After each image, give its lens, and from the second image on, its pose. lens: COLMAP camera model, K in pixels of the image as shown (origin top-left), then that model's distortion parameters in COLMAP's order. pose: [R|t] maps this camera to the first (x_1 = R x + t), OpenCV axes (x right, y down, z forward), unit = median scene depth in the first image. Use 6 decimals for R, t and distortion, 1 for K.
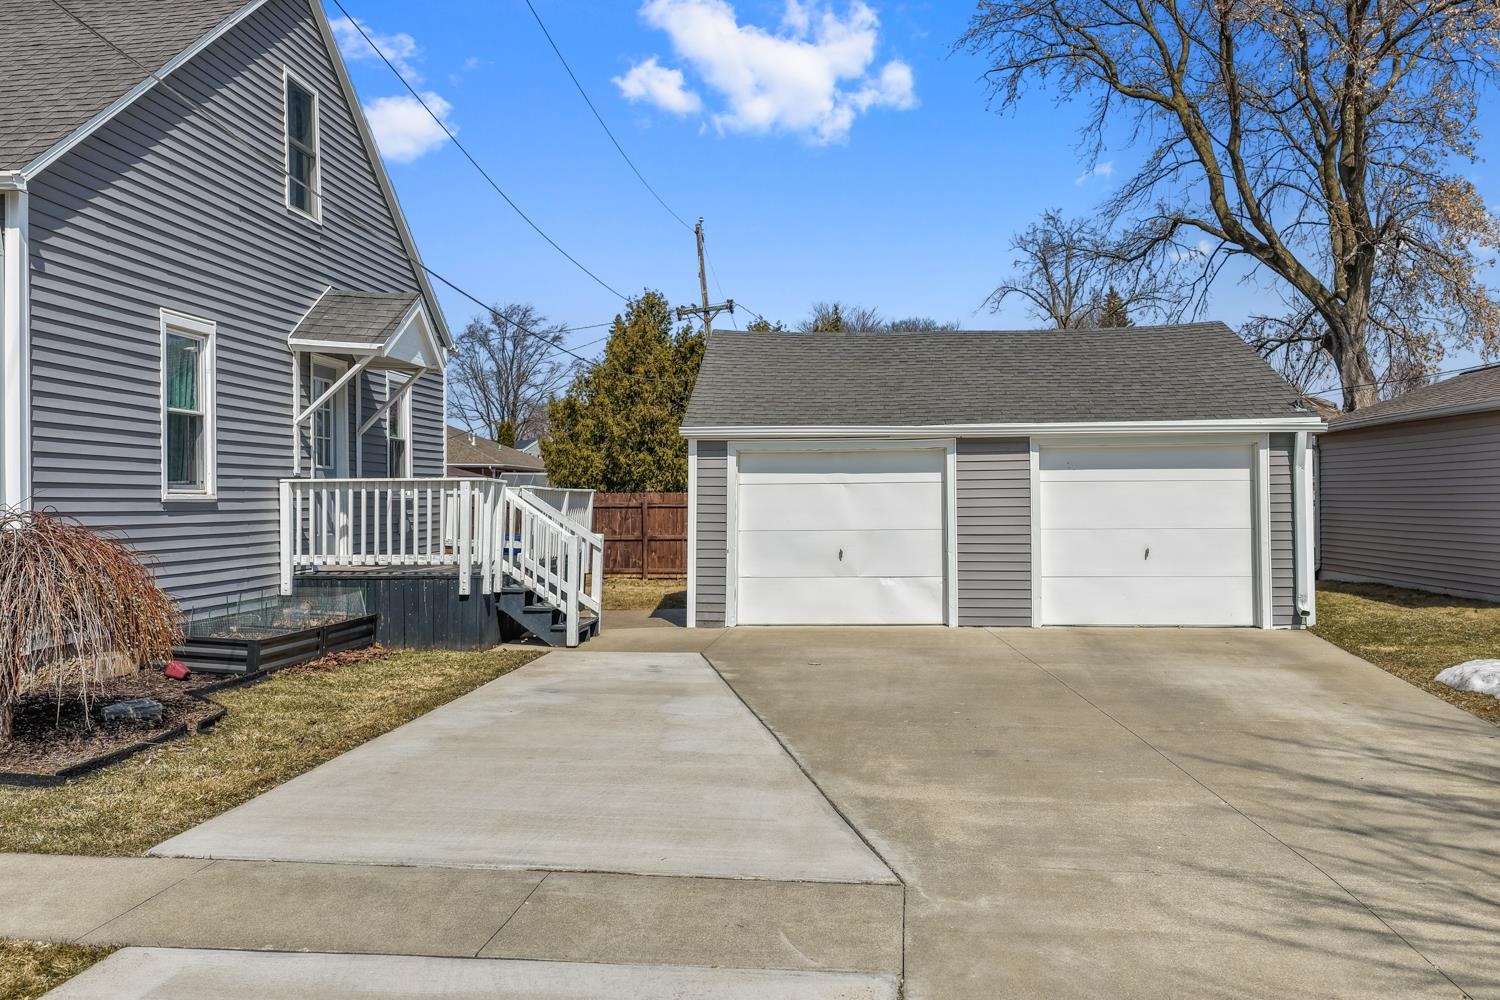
lens RADIAL K [[1248.5, 0, 753.7], [0, 1248.5, 505.2], [0, 0, 1]] dist [-0.003731, 0.018156]
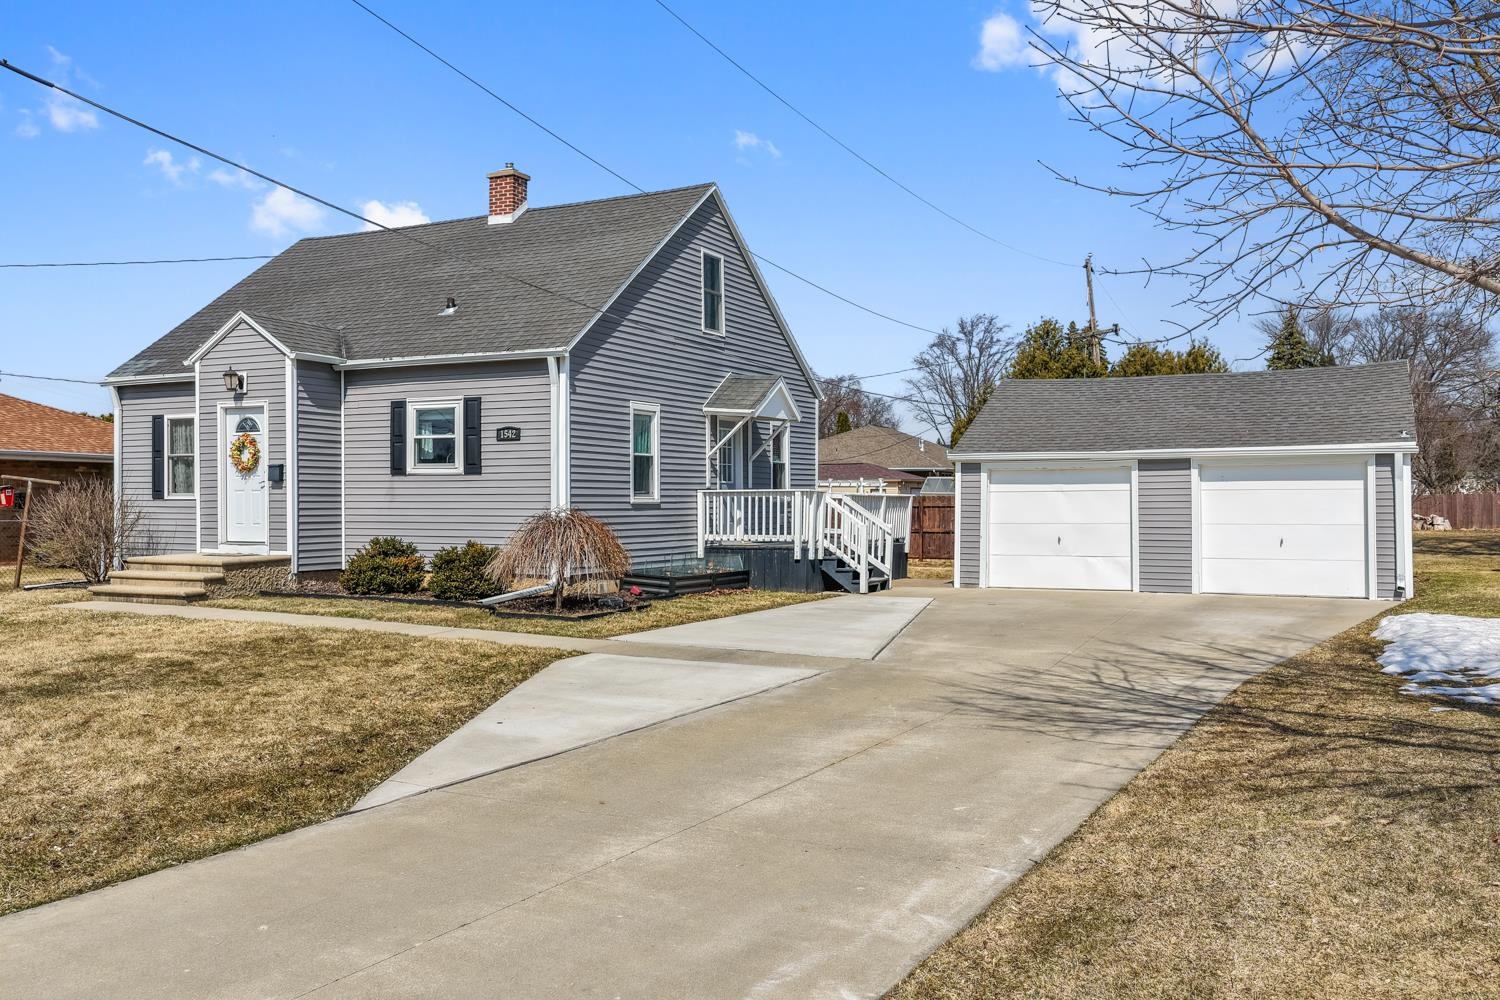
lens RADIAL K [[1248.5, 0, 753.7], [0, 1248.5, 505.2], [0, 0, 1]] dist [-0.003731, 0.018156]
pose [[0.926454, 0.003423, -0.376393, 0.305049], [-0.003159, 0.999994, 0.001319, -0.002273], [0.376395, -0.000034, 0.926459, -0.507262]]
